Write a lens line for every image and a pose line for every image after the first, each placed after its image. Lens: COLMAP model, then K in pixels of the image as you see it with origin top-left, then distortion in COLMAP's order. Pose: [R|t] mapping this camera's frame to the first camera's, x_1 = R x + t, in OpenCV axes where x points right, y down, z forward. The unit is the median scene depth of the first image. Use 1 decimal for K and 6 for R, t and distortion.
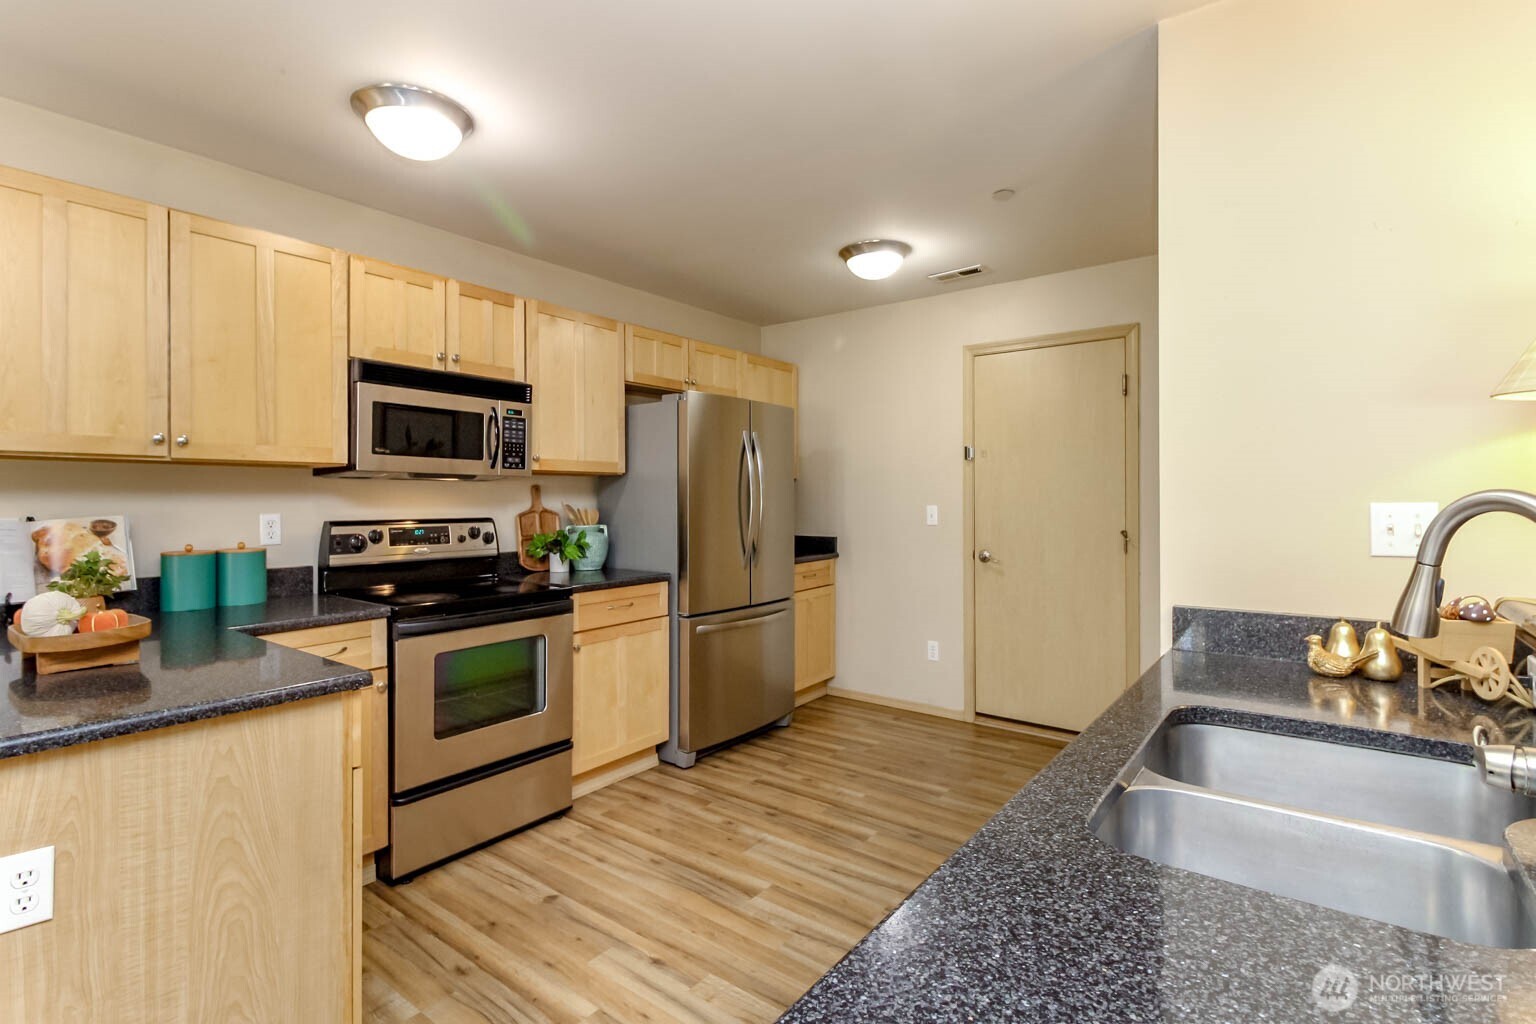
lens RADIAL K [[709.0, 0, 766.8], [0, 709.0, 498.1], [0, 0, 1]] dist [0.006131, 0.000573]
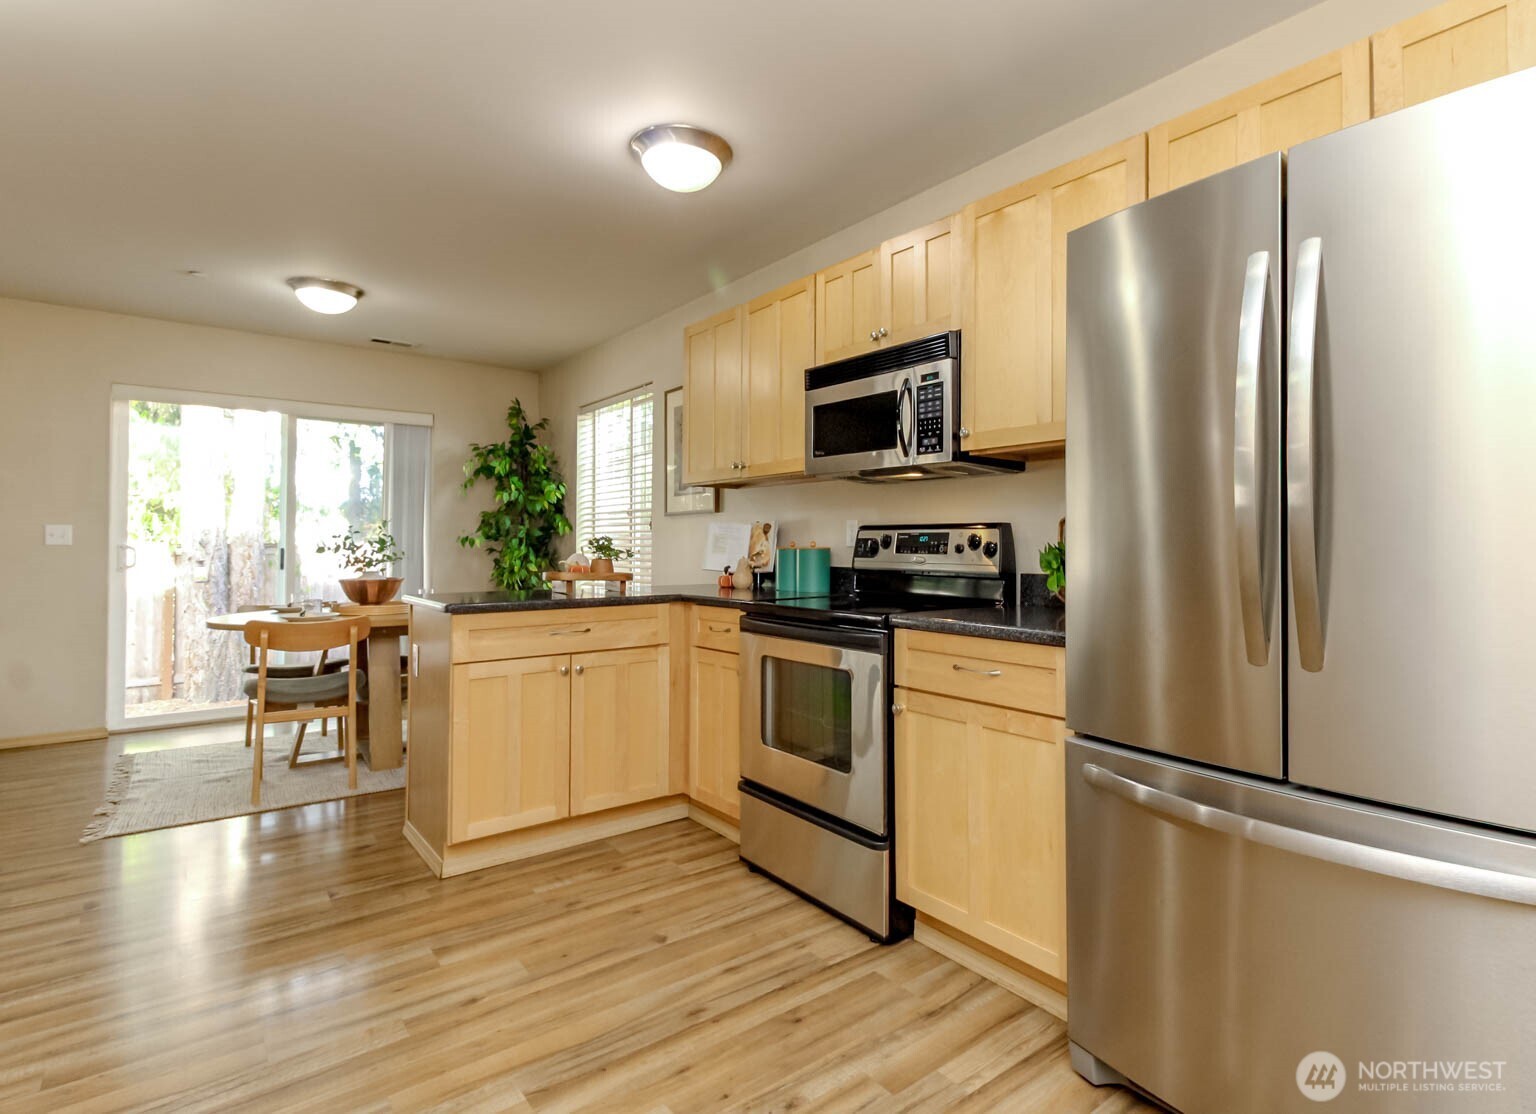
lens RADIAL K [[819.6, 0, 844.1], [0, 819.6, 531.8], [0, 0, 1]] dist [0.030647, 0.000417]
pose [[-0.242408, -0.014962, -0.970059, 0.484644], [0.001588, 0.999874, -0.015818, 0.053088], [0.970173, -0.005375, -0.242353, 1.100482]]
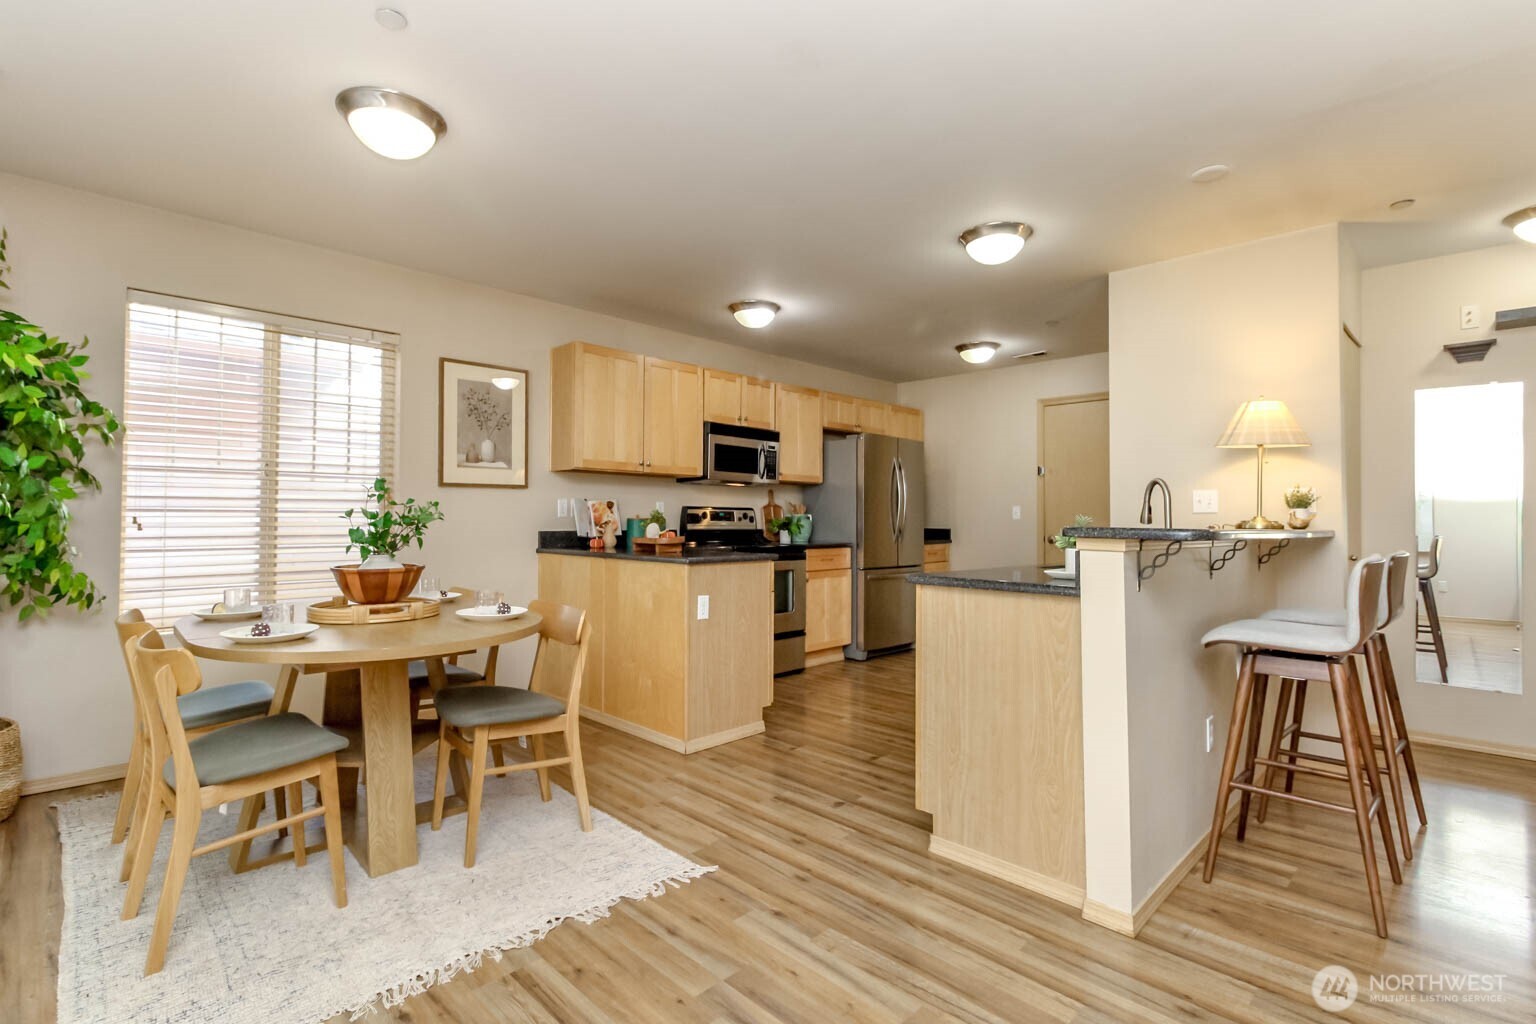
lens RADIAL K [[709.0, 0, 806.9], [0, 709.0, 506.6], [0, 0, 1]] dist [0.006131, 0.000573]
pose [[0.996653, 0.005085, -0.081596, -0.120024], [-0.006291, 0.999875, -0.014527, 0.051525], [0.081512, 0.014992, 0.996560, -0.747751]]
